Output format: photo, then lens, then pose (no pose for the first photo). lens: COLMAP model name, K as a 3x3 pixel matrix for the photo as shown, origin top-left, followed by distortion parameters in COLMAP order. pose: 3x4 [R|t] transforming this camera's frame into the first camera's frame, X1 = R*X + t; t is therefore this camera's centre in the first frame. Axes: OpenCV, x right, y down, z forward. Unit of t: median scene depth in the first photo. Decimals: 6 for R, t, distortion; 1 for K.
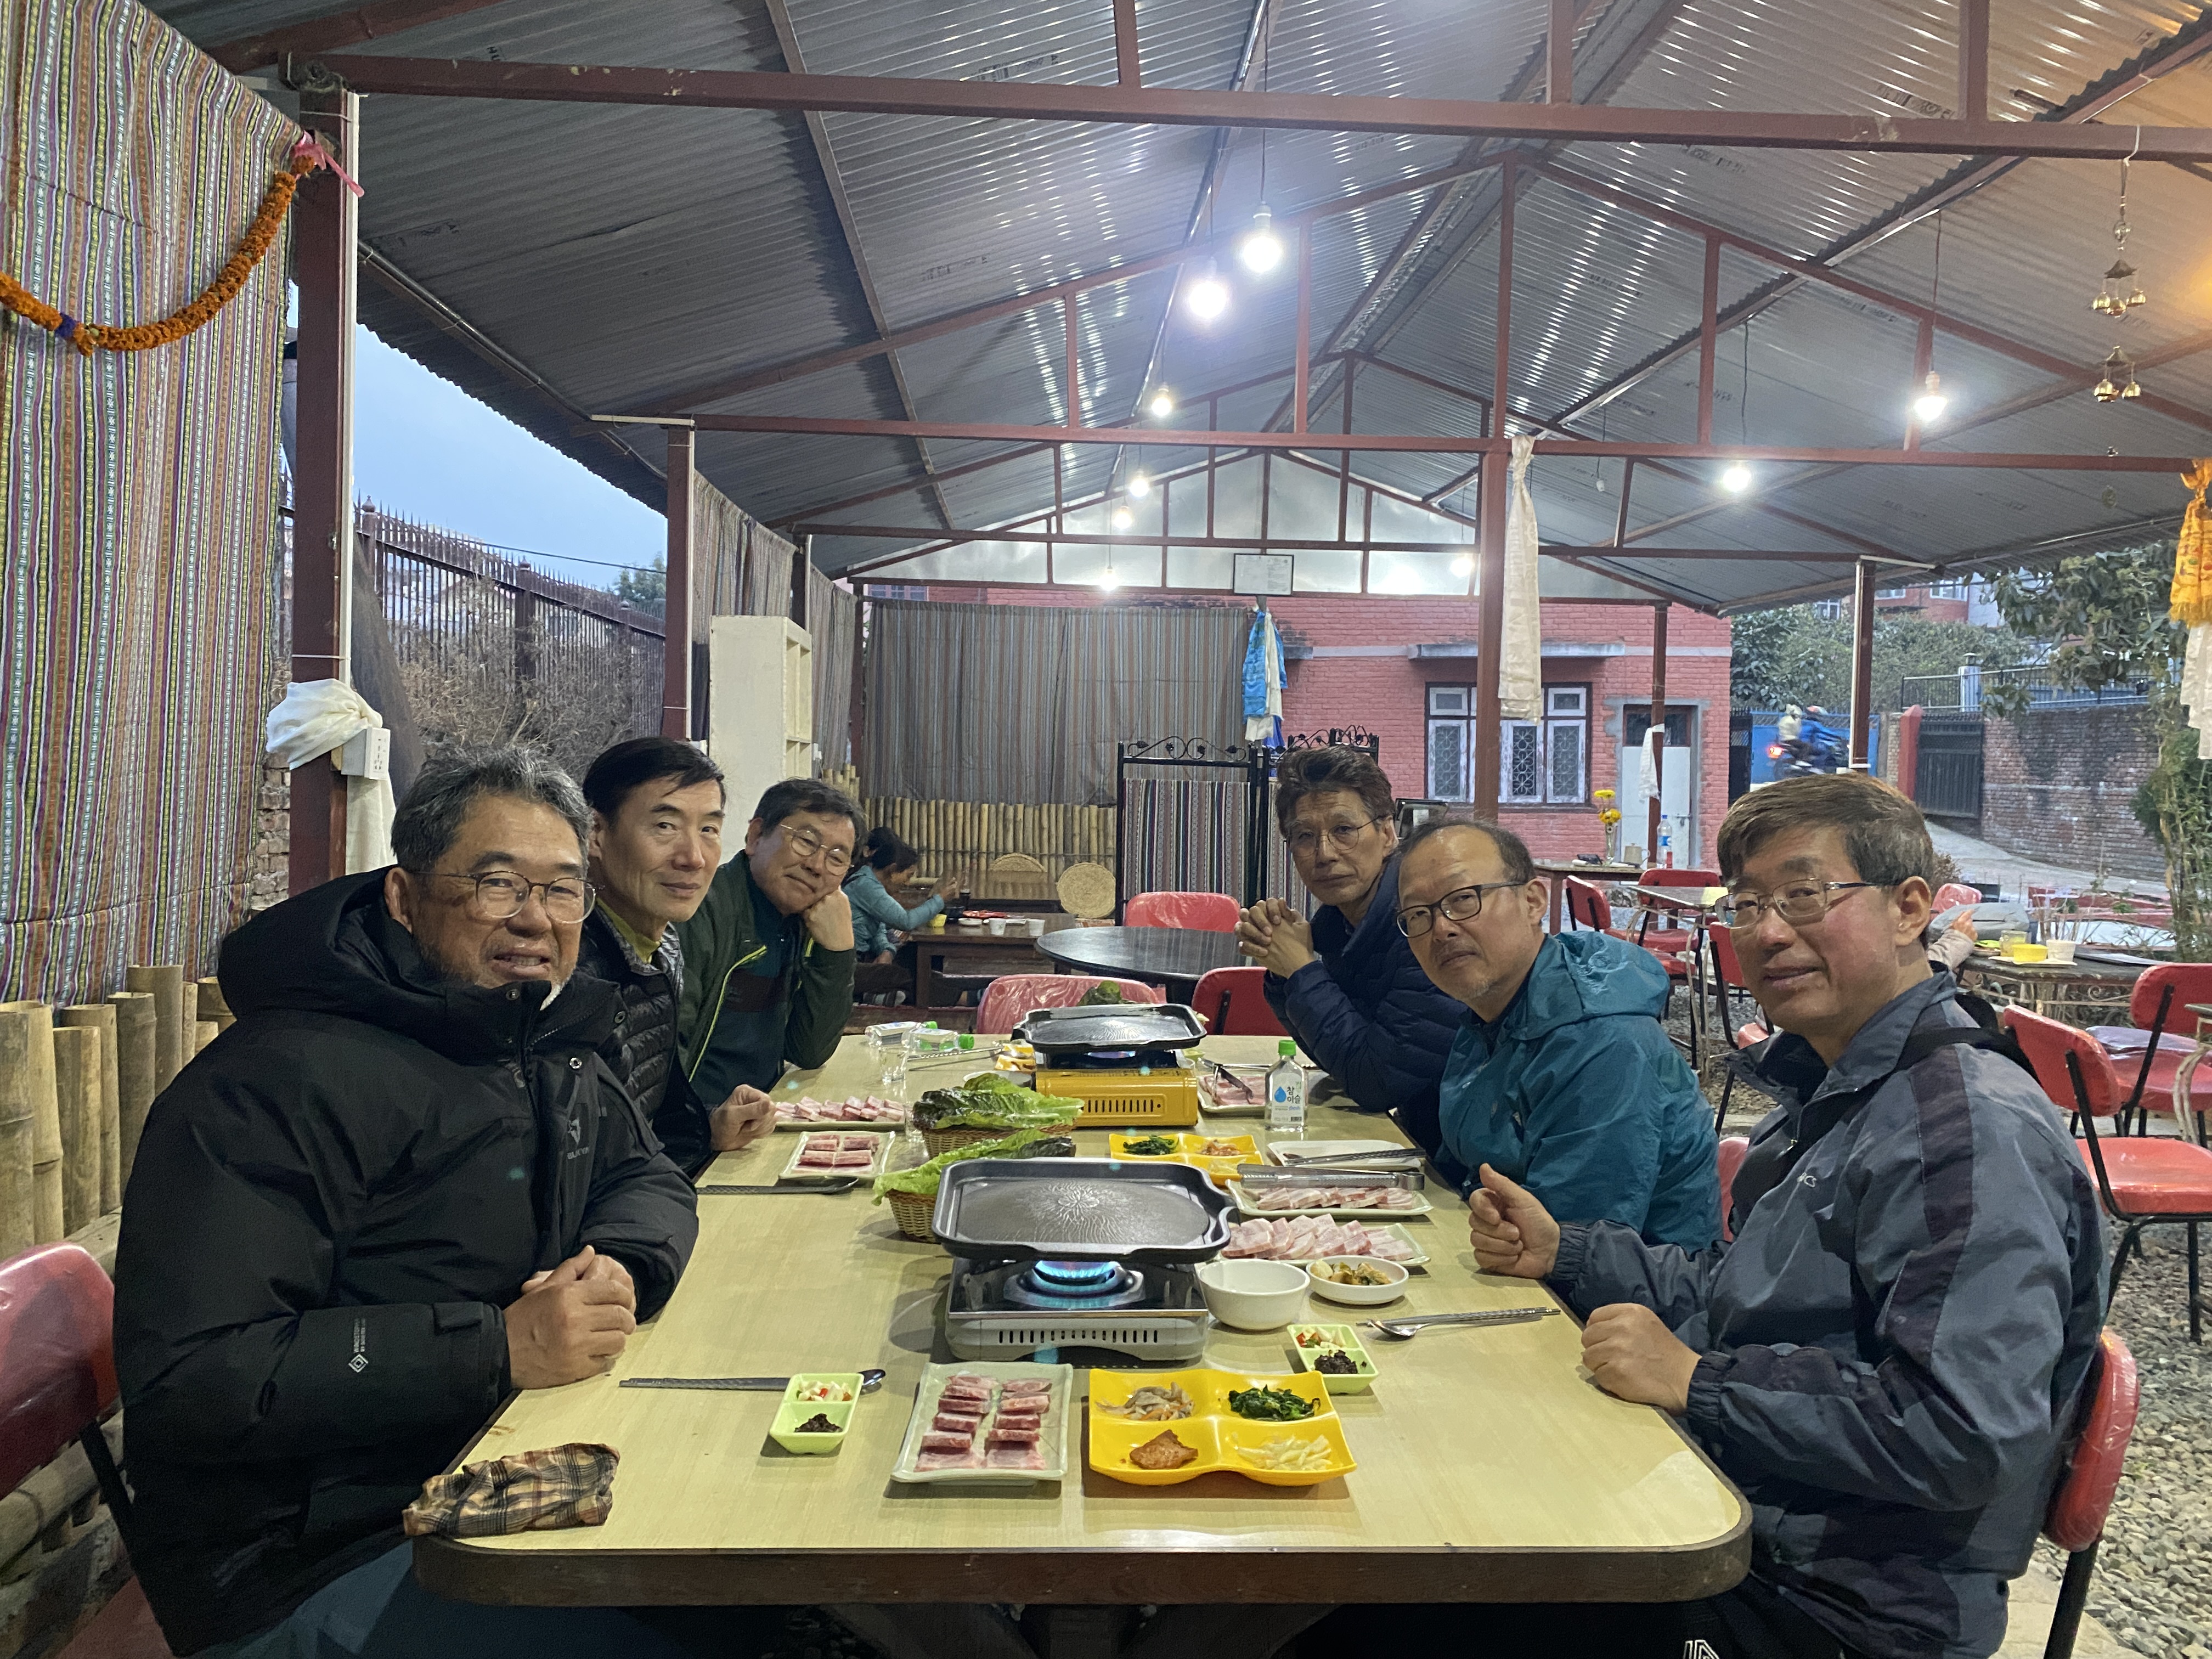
lens RADIAL K [[1704.5, 0, 1103.1], [0, 1704.5, 802.7], [0, 0, 1]] dist [0.119292, -0.146136]
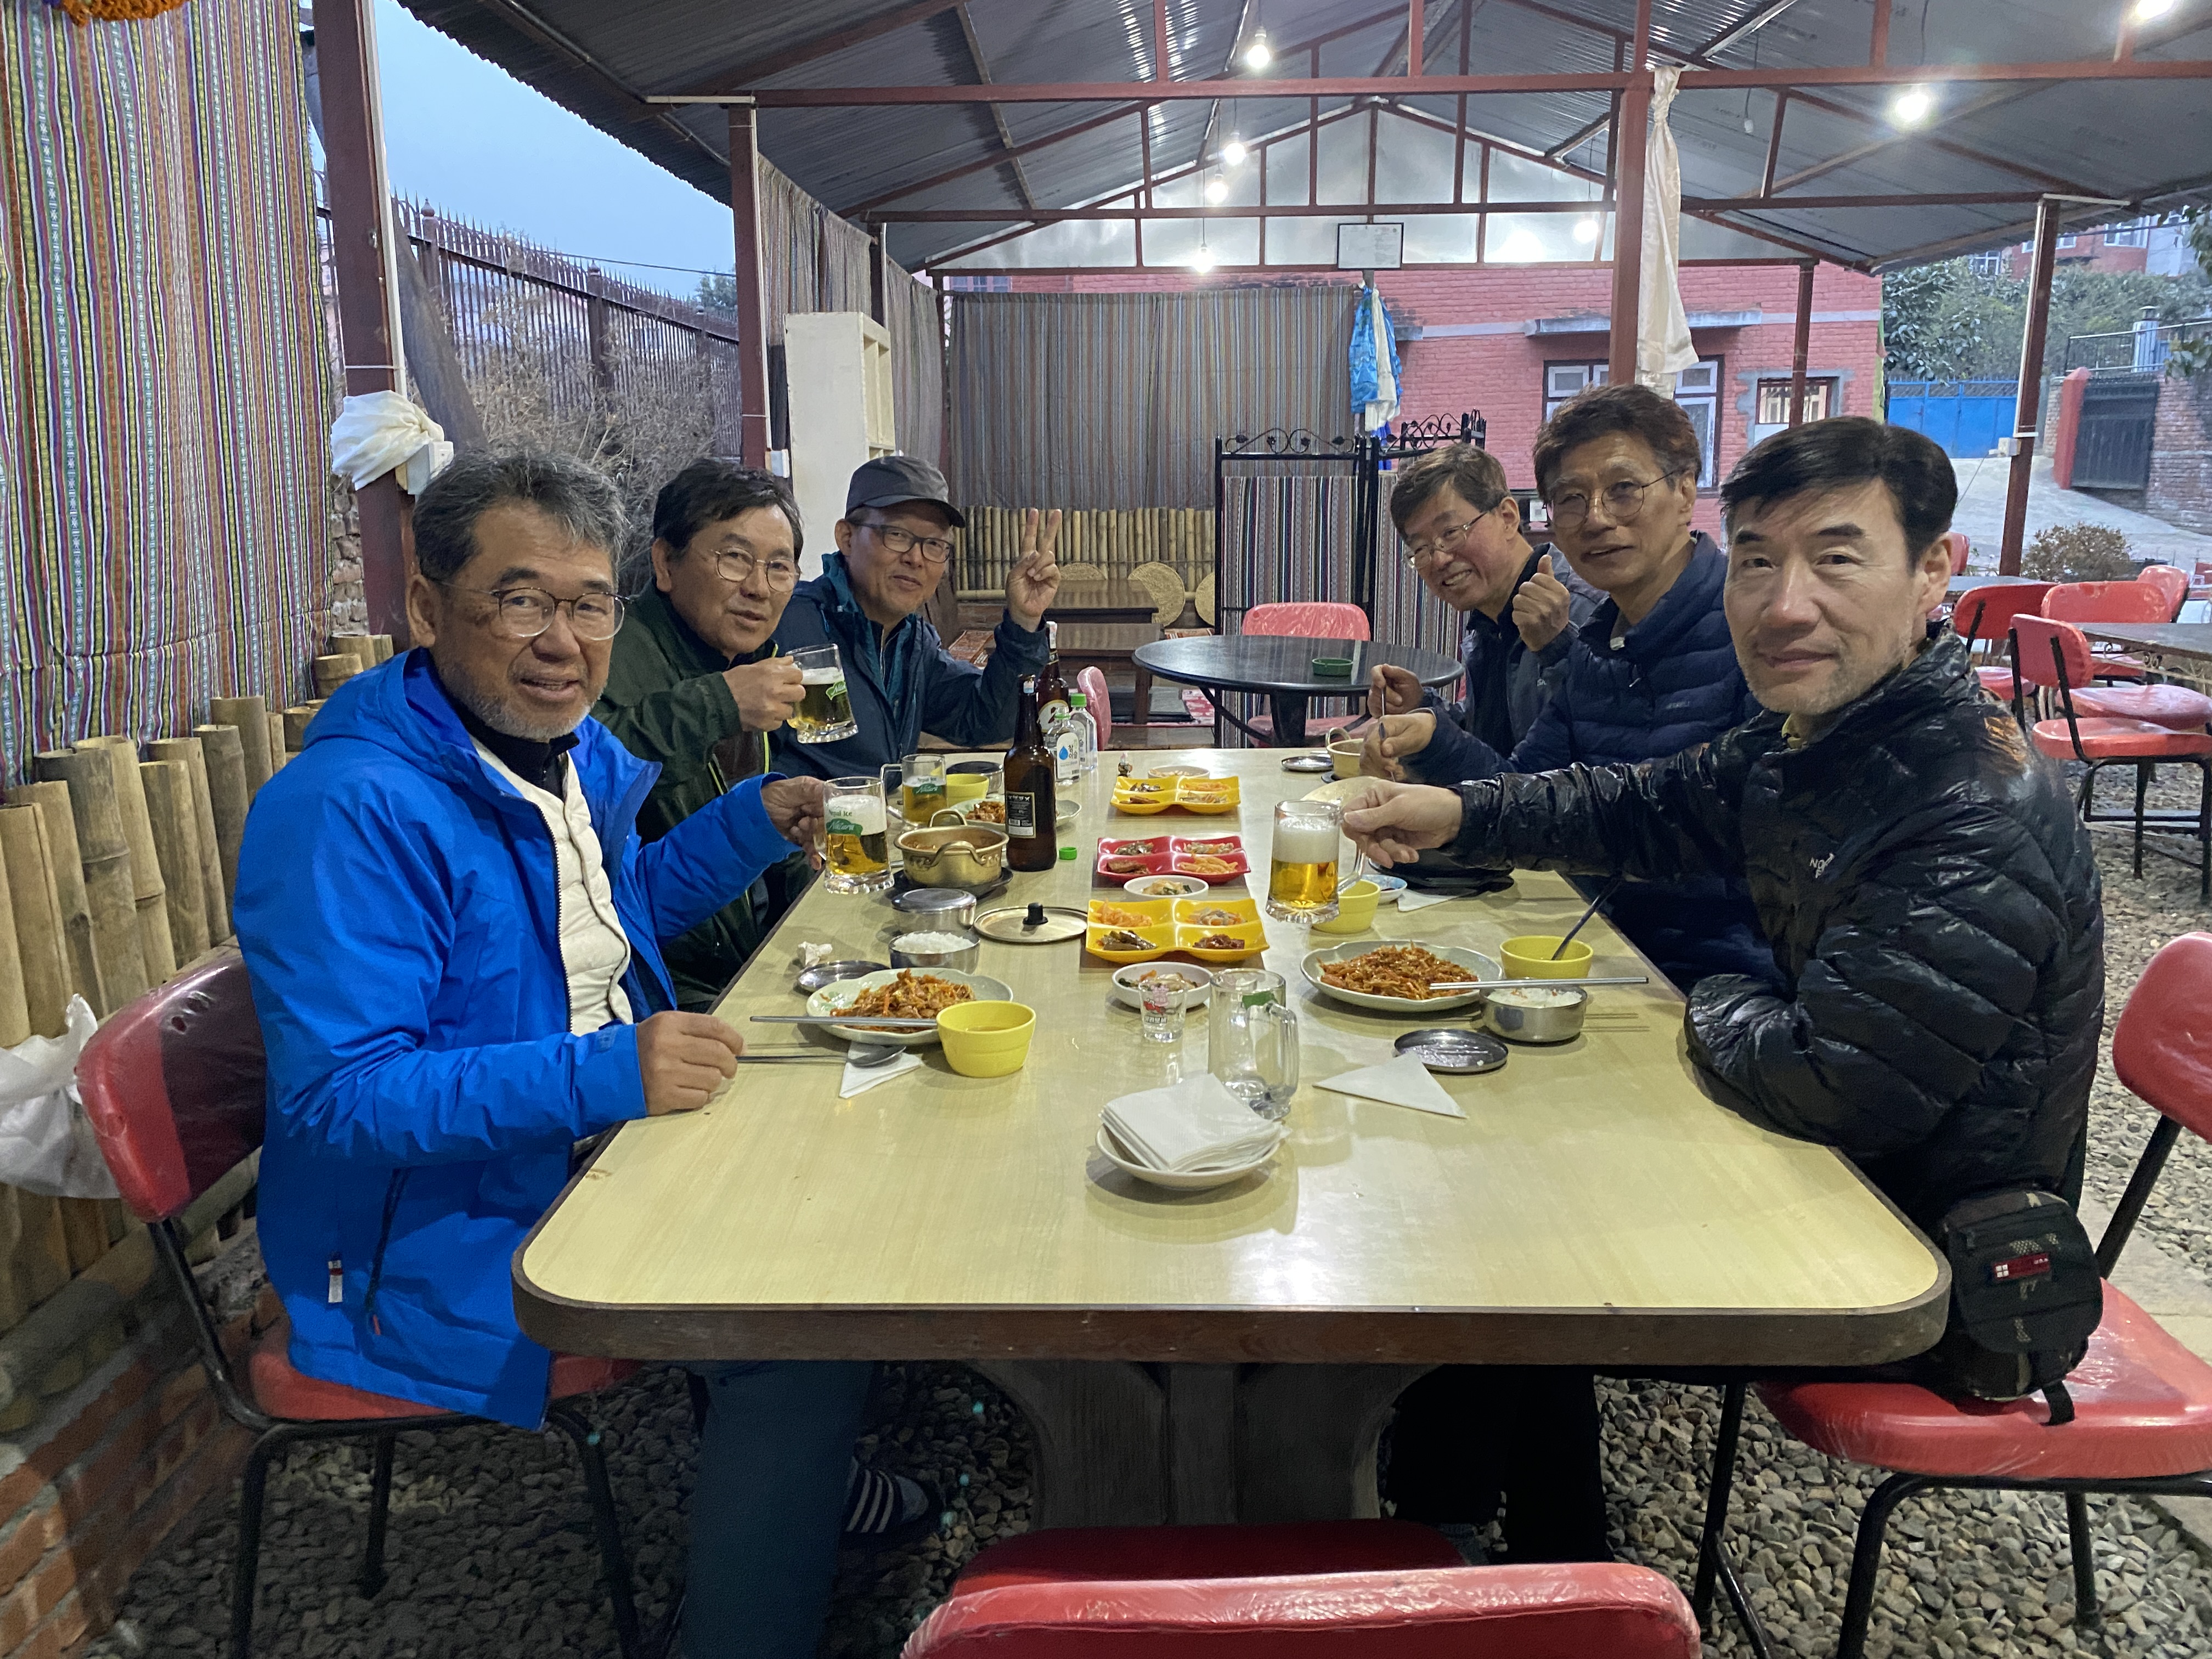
lens RADIAL K [[1697.2, 0, 1064.8], [0, 1697.2, 863.3], [0, 0, 1]] dist [0.034753, -0.057985]
pose [[0.996567, -0.015213, -0.081381, -0.001345], [0.031488, 0.978751, 0.202619, 0.001570], [0.076569, -0.204485, 0.975870, 0.023345]]
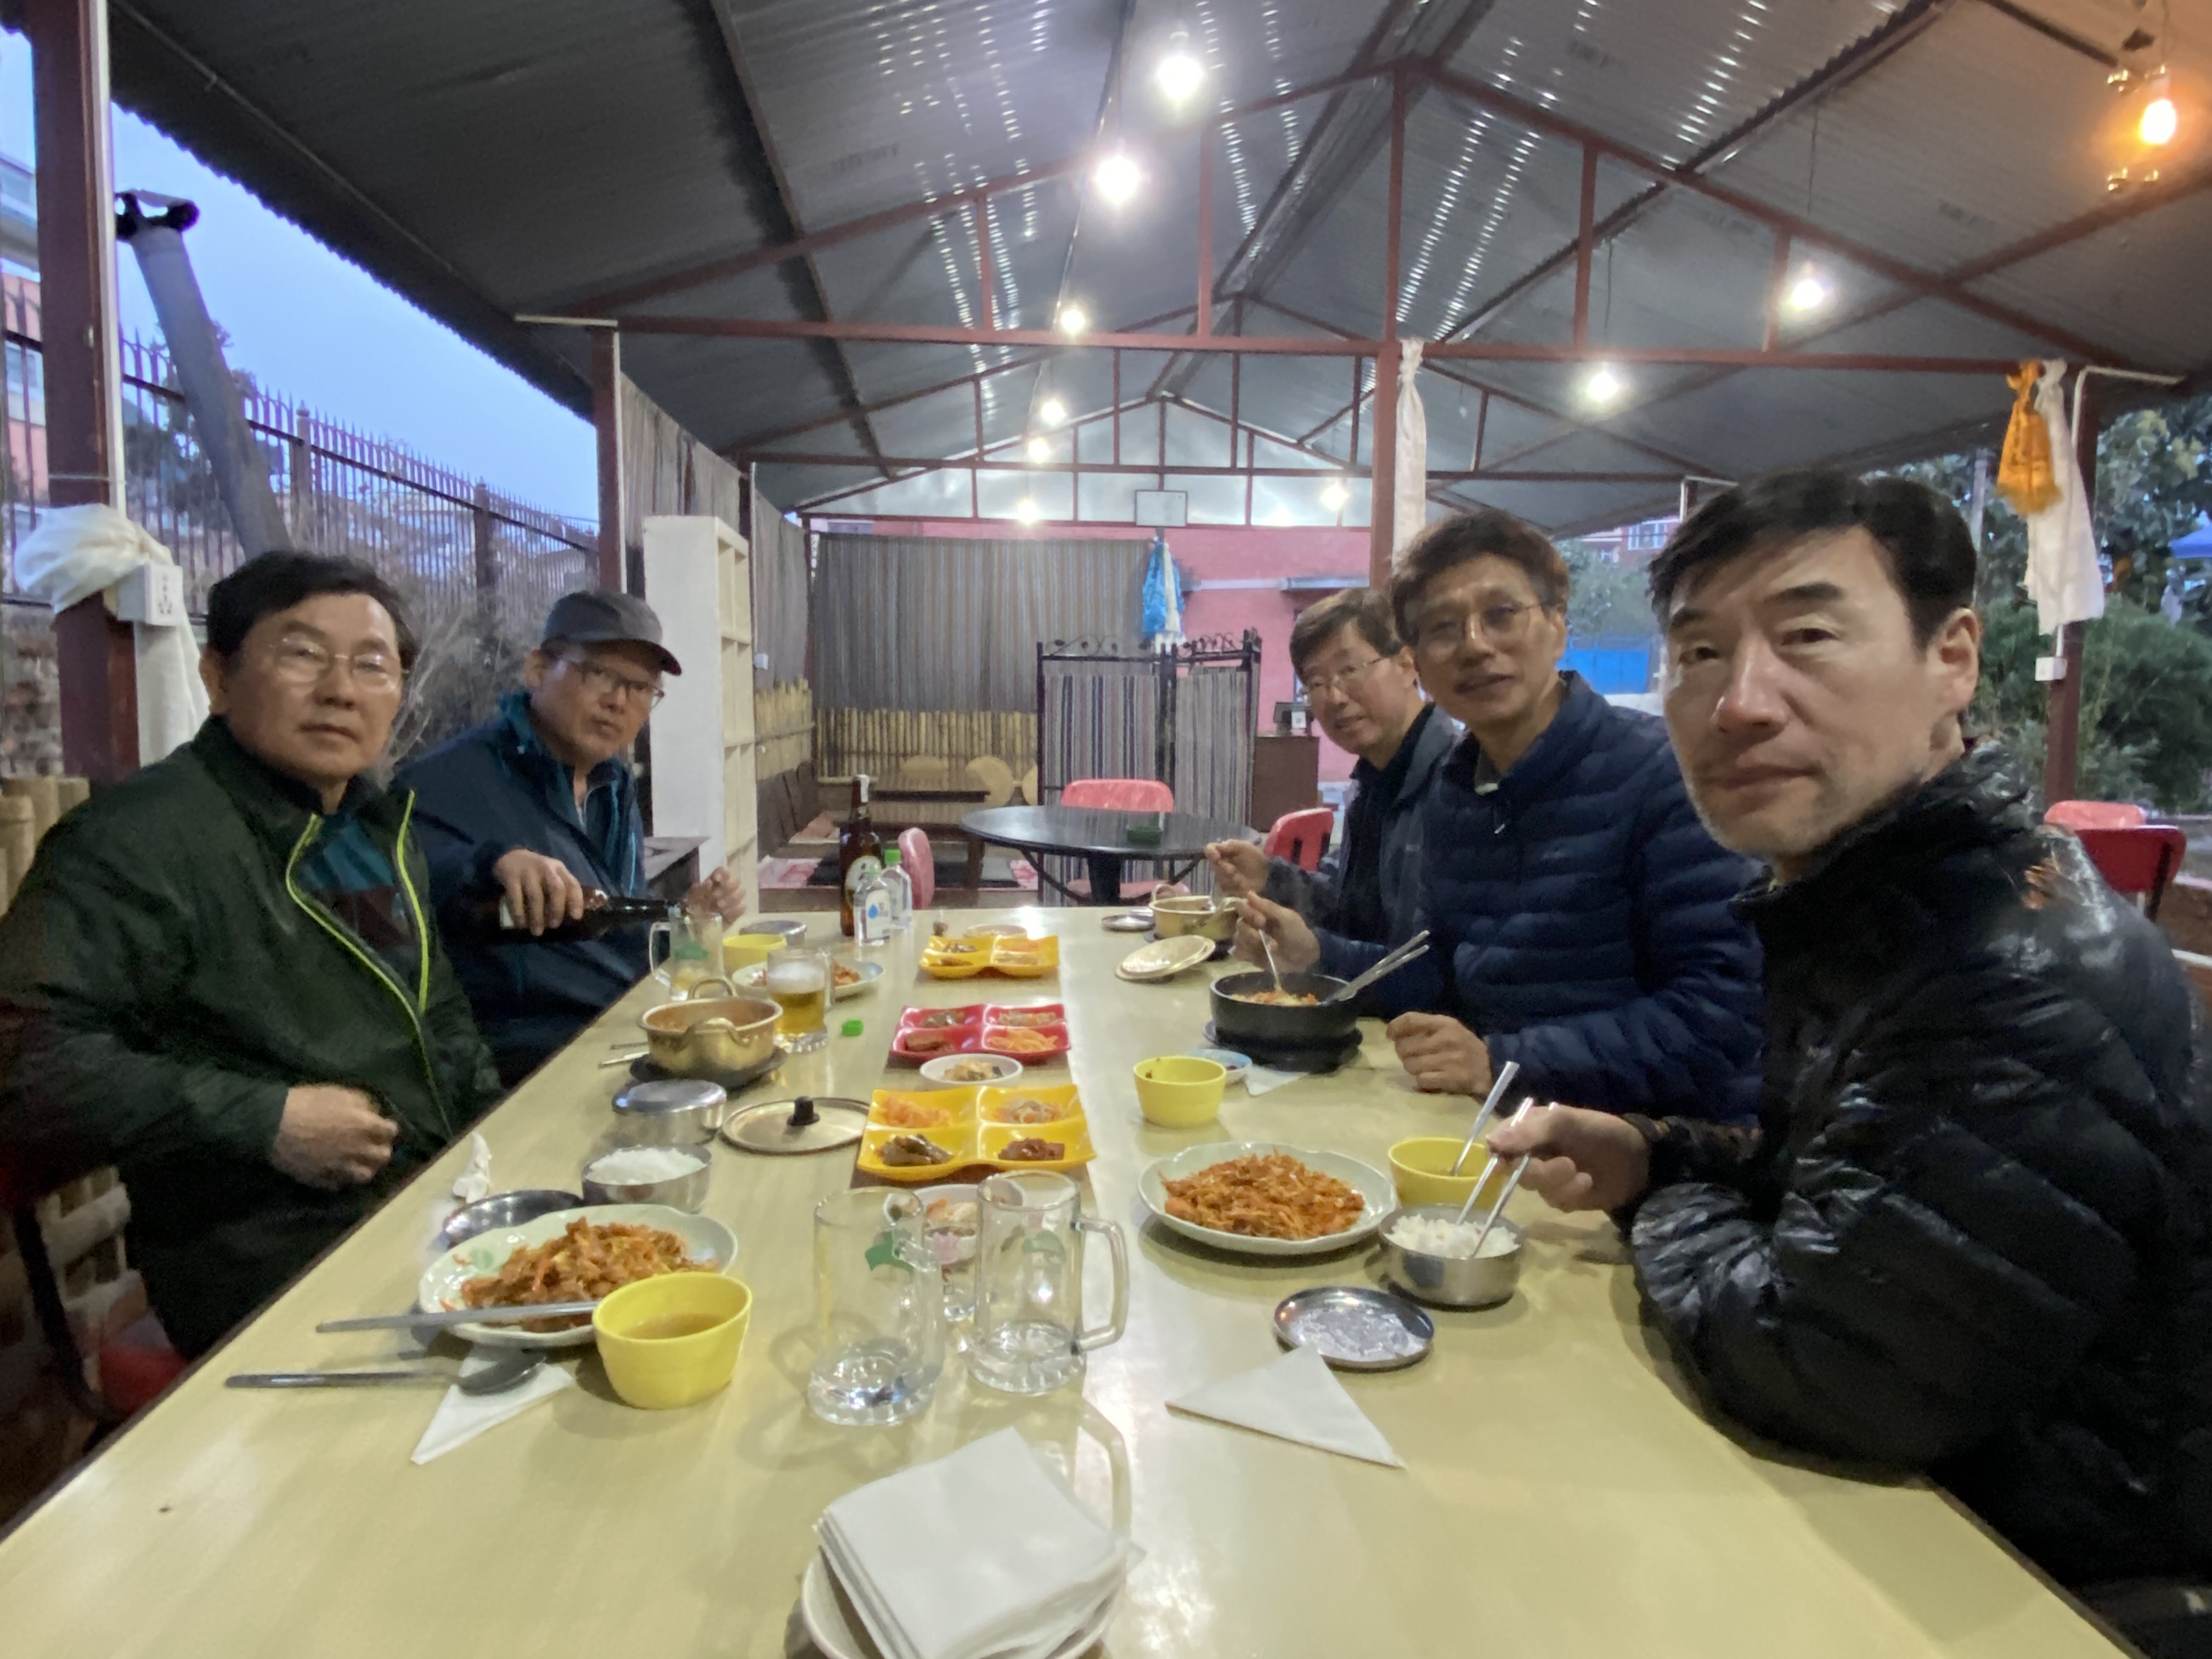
lens RADIAL K [[1294.8, 0, 1106.0], [0, 1294.8, 829.5], [0, 0, 1]] dist [0.069014, -0.000945]
pose [[0.998129, -0.016523, 0.058876, 0.001662], [0.012106, 0.997139, 0.074610, 0.020033], [-0.059940, -0.073757, 0.995473, 0.142951]]
